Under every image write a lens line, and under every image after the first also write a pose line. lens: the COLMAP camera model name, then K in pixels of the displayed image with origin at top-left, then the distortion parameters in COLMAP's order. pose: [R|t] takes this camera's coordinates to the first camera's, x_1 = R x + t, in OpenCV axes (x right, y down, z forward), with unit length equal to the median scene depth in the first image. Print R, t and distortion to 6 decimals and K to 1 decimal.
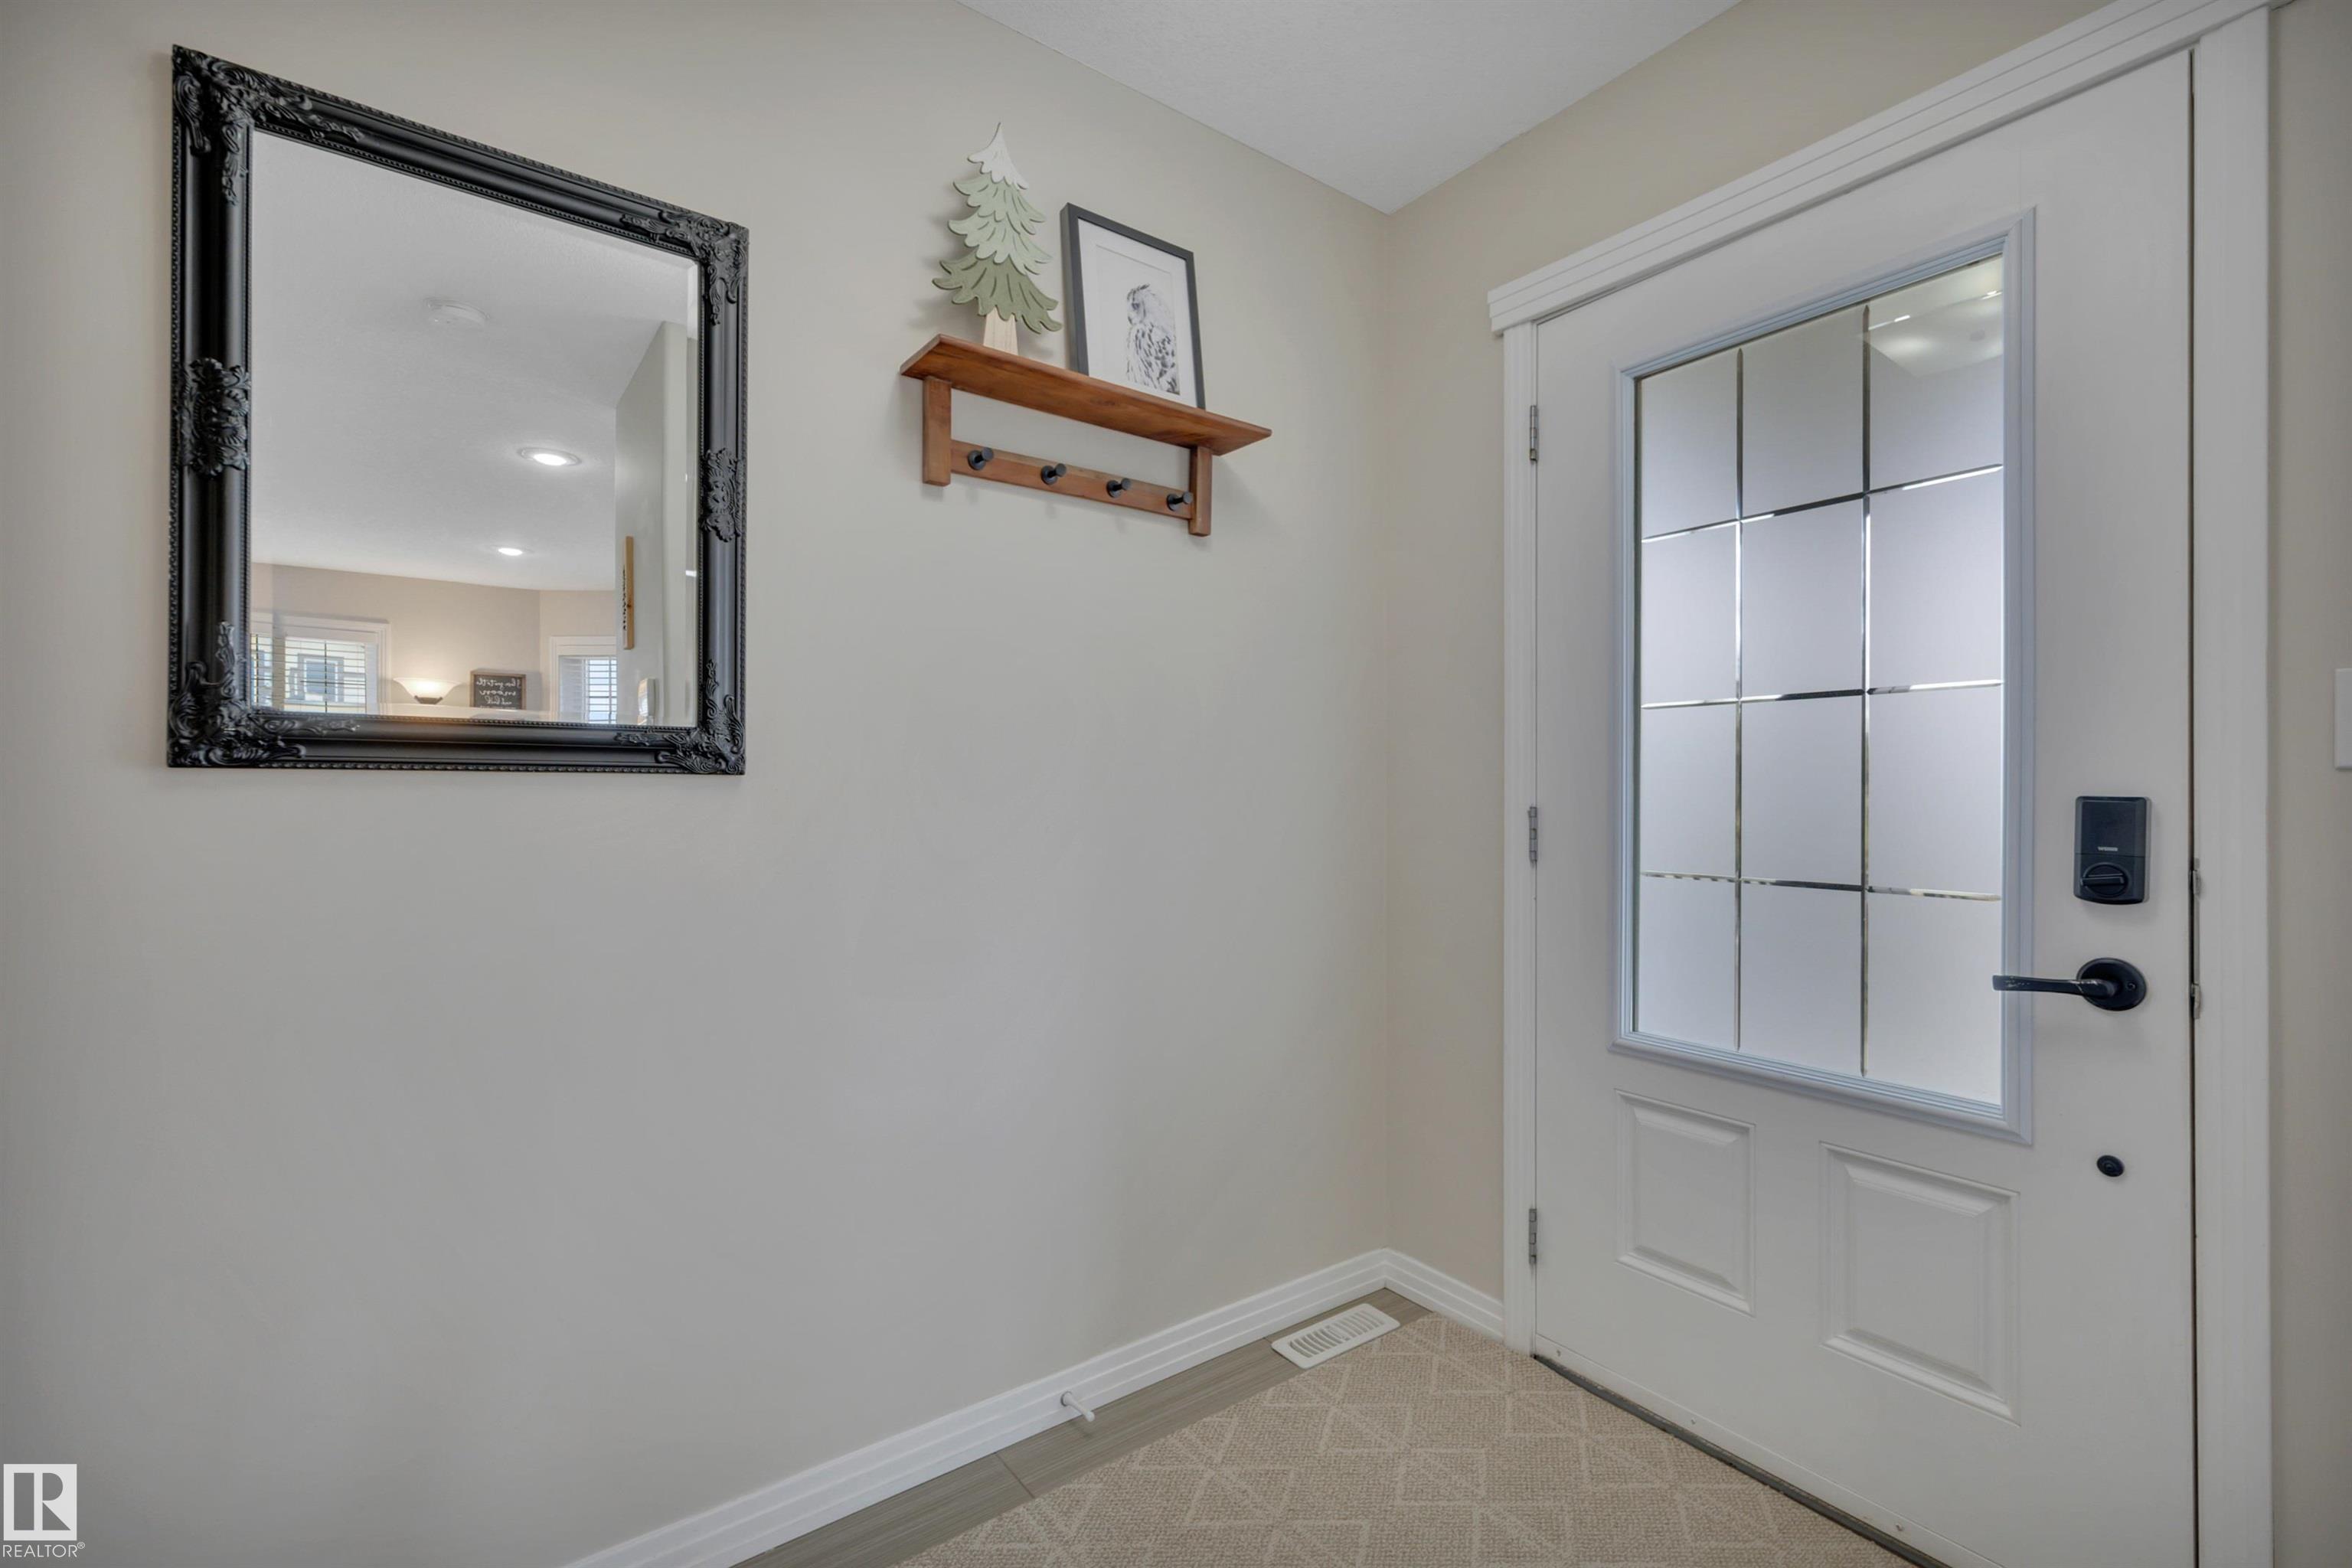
lens RADIAL K [[987.9, 0, 1170.8], [0, 987.9, 789.0], [0, 0, 1]] dist [-0.001423, 0.000098]
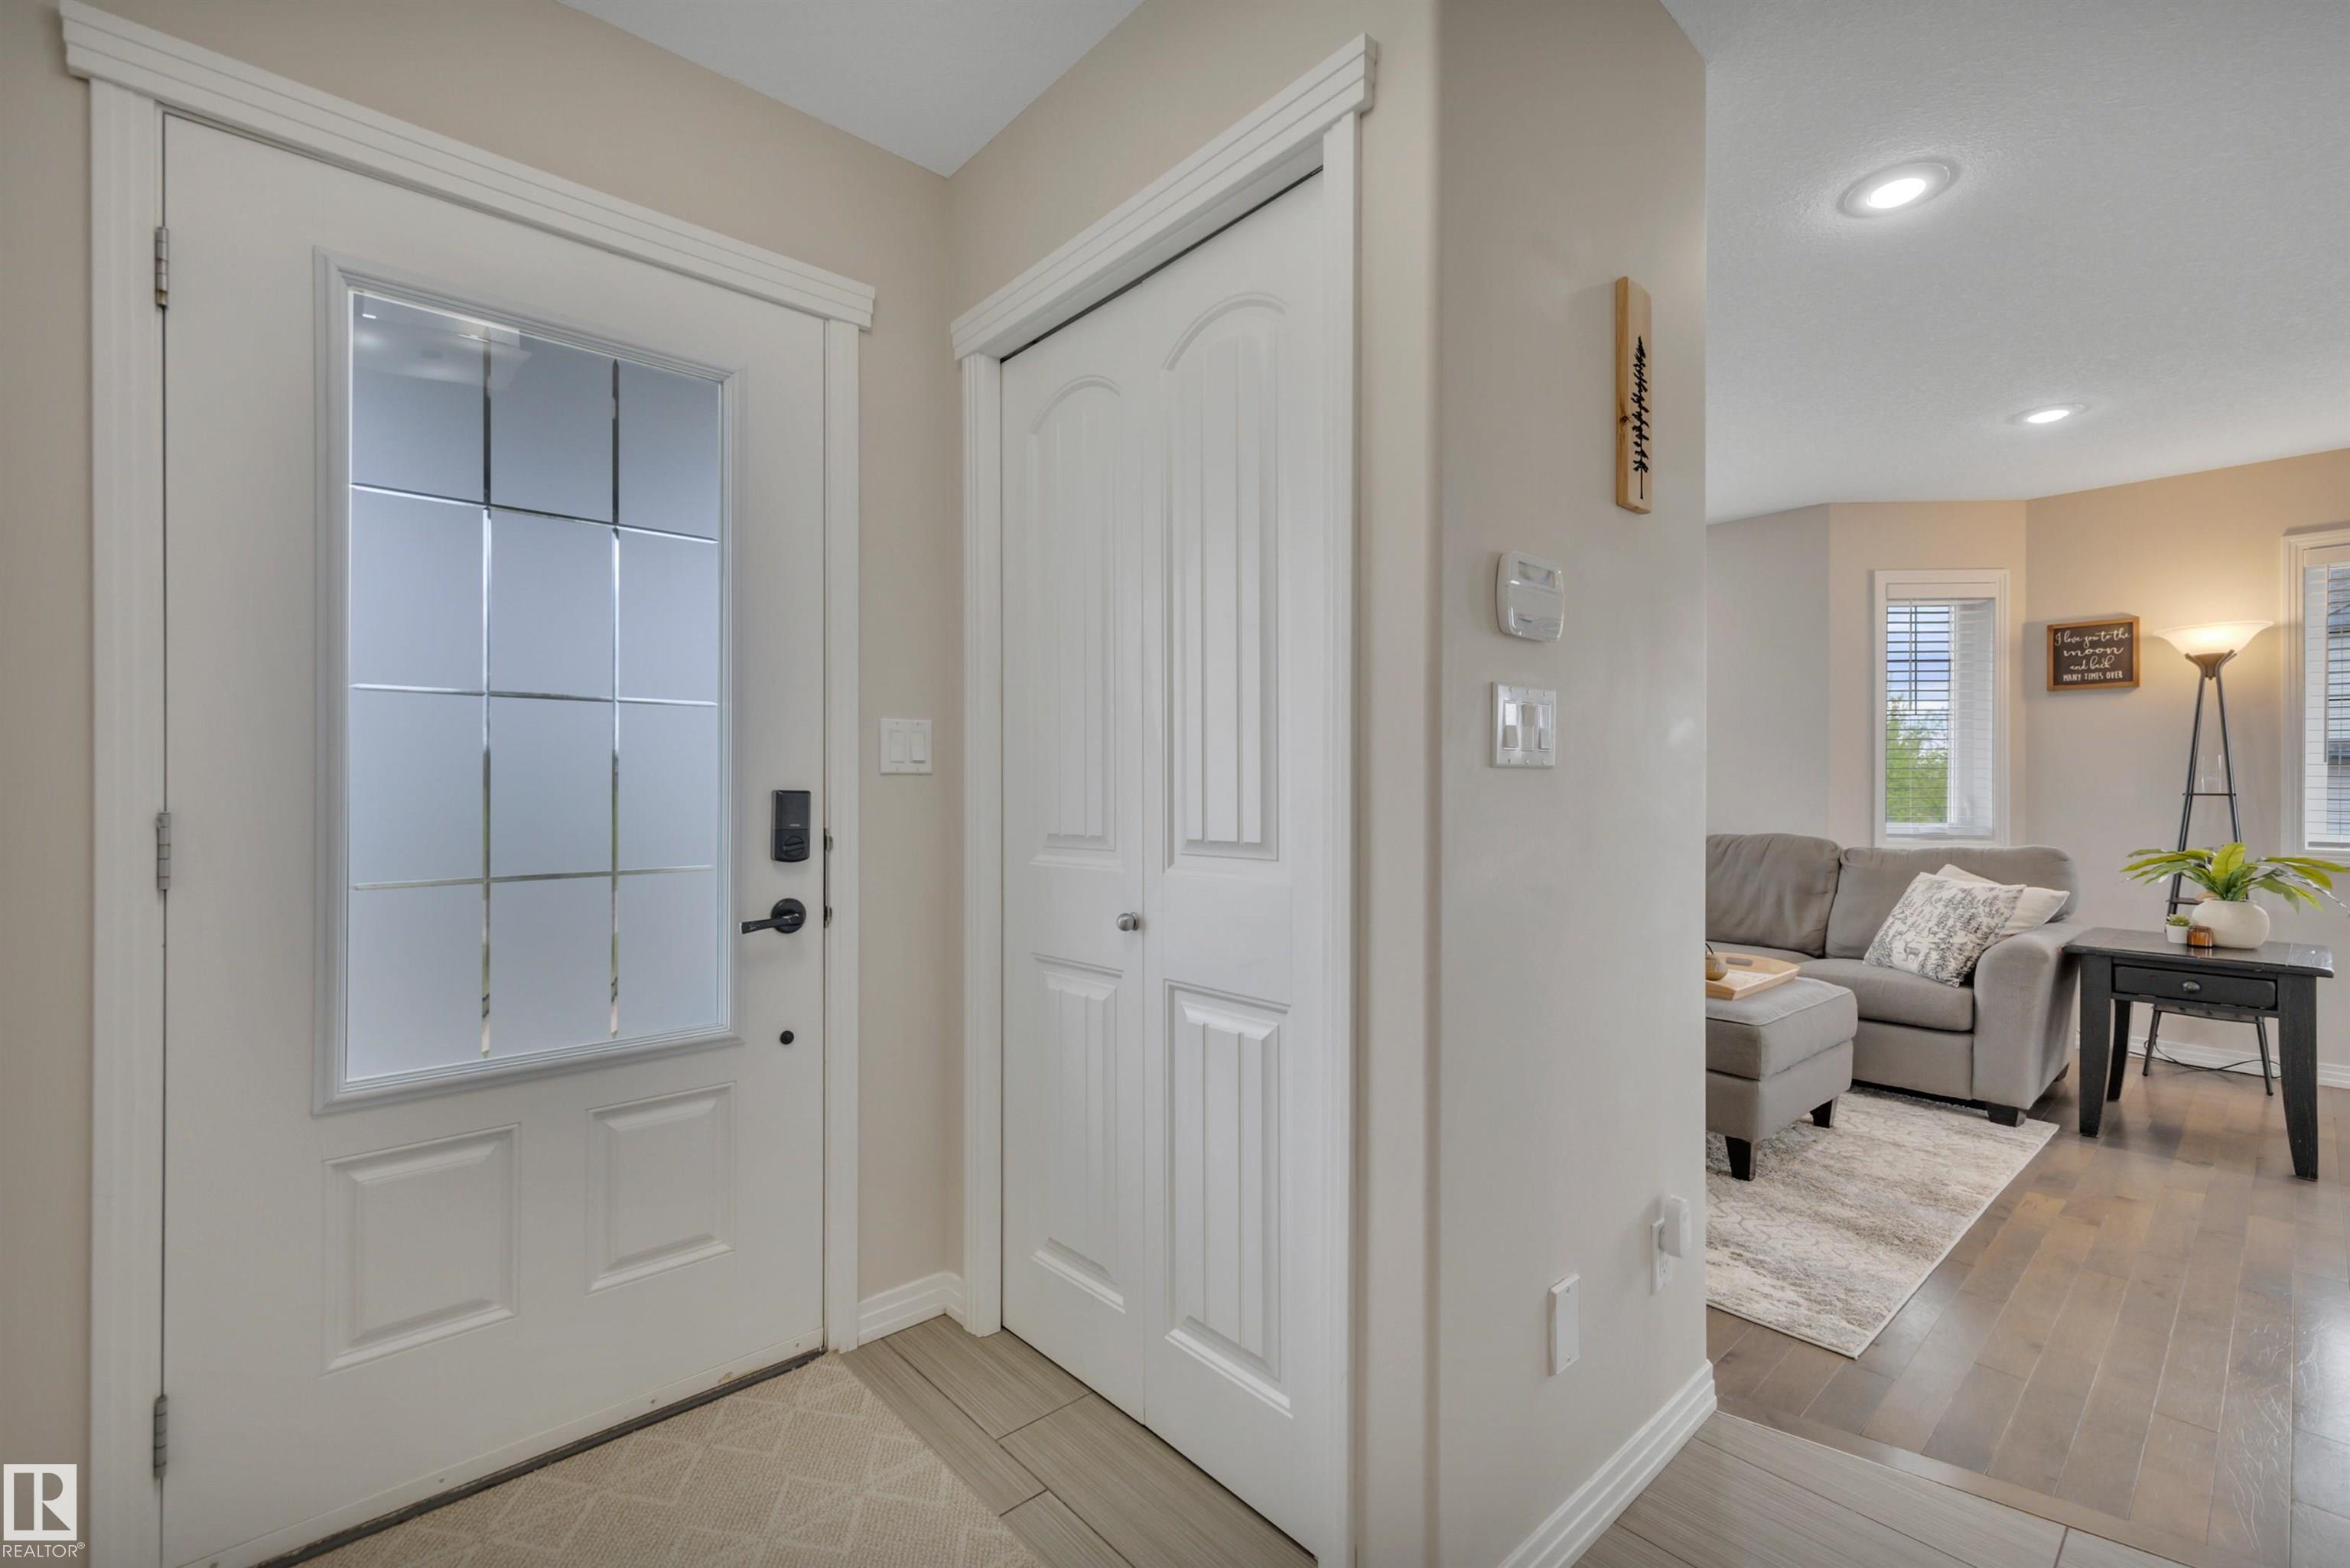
lens RADIAL K [[987.0, 0, 1169.8], [0, 987.0, 789.0], [0, 0, 1]] dist [-0.001423, 0.000098]
pose [[-0.093779, -0.008269, 0.995559, -0.499522], [-0.001282, 0.999966, 0.008184, -0.006110], [-0.995592, -0.000509, -0.093786, 0.479376]]
